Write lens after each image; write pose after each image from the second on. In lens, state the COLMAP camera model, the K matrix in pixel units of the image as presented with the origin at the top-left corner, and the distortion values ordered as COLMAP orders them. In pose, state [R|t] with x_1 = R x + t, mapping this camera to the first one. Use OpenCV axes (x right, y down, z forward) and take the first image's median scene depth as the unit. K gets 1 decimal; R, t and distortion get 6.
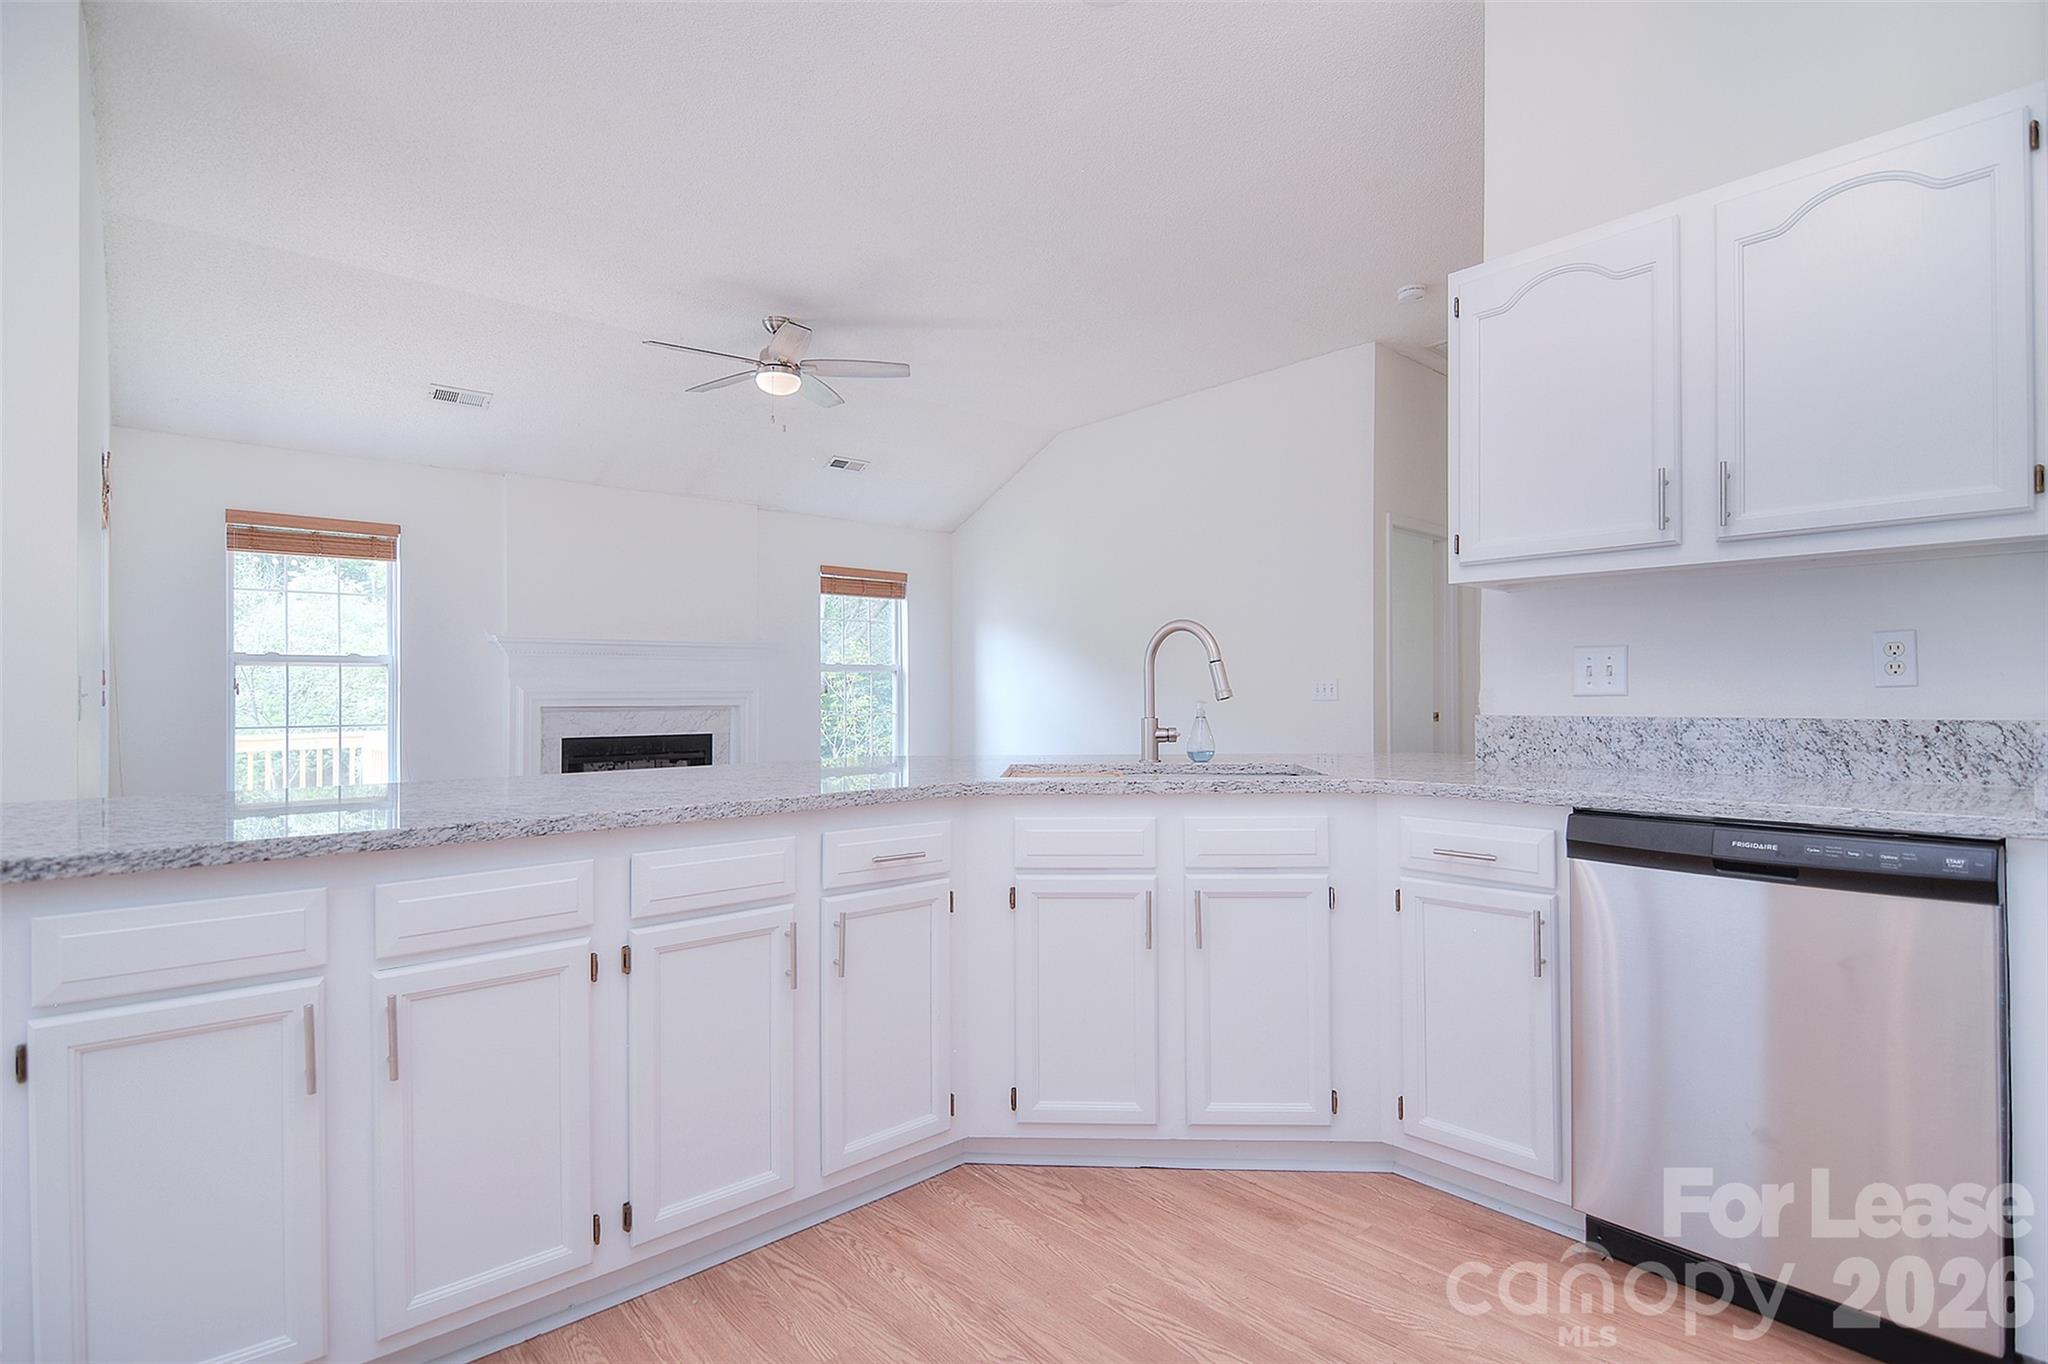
lens RADIAL K [[989.6, 0, 1042.7], [0, 989.6, 701.3], [0, 0, 1]] dist [-0.017578, -0.000097]
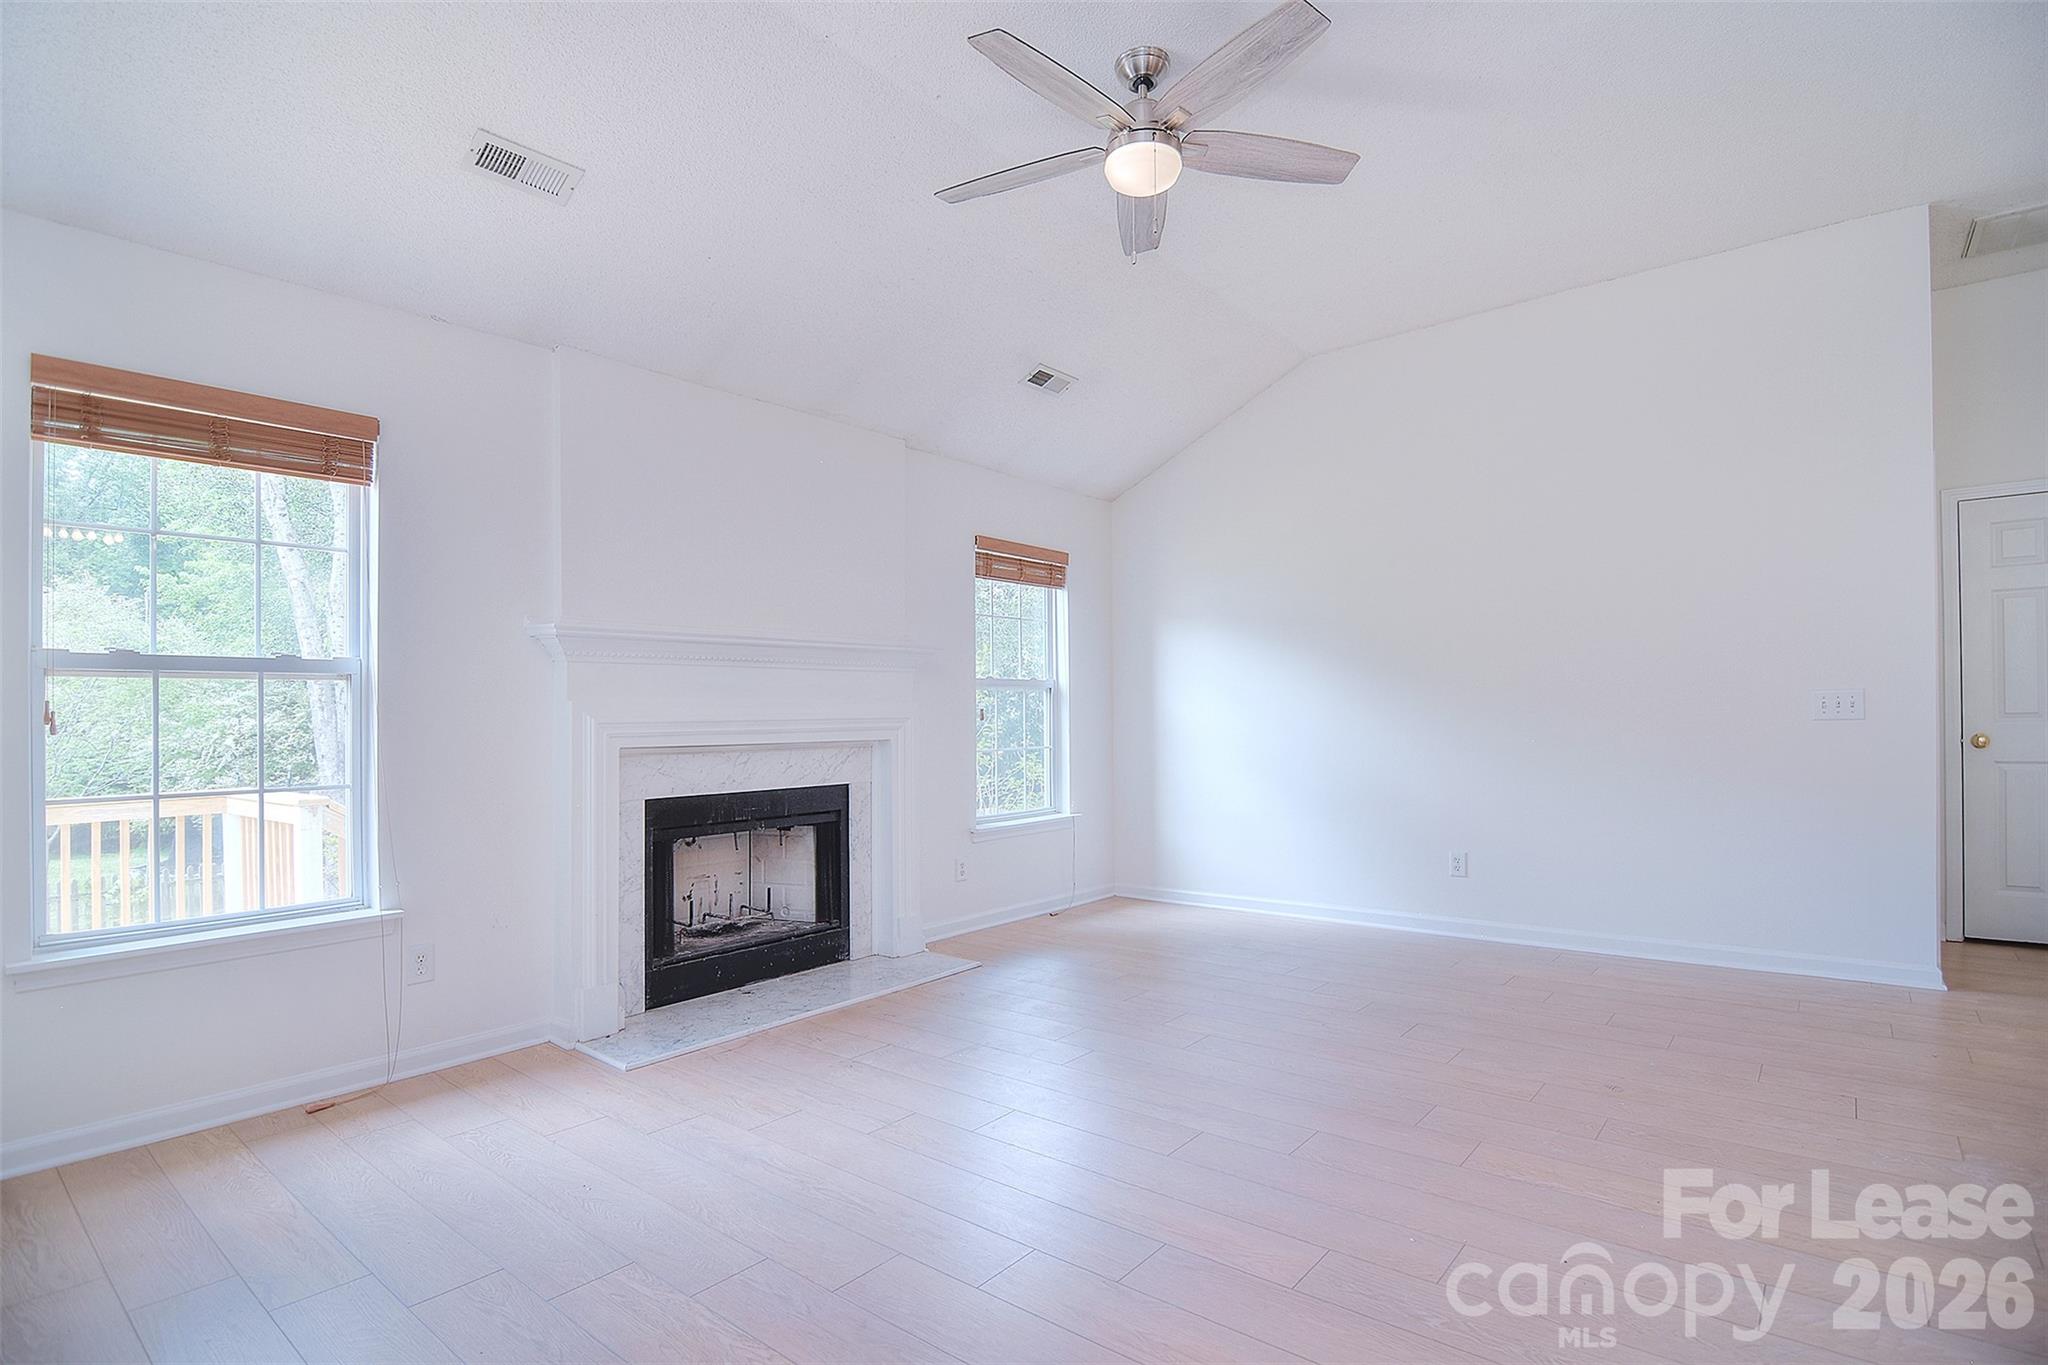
lens RADIAL K [[989.6, 0, 1042.1], [0, 989.6, 707.4], [0, 0, 1]] dist [-0.017578, -0.000097]
pose [[0.990367, -0.010307, 0.138083, -0.356293], [0.013140, 0.999721, -0.019626, -0.003948], [-0.137842, 0.021251, 0.990226, 0.401663]]
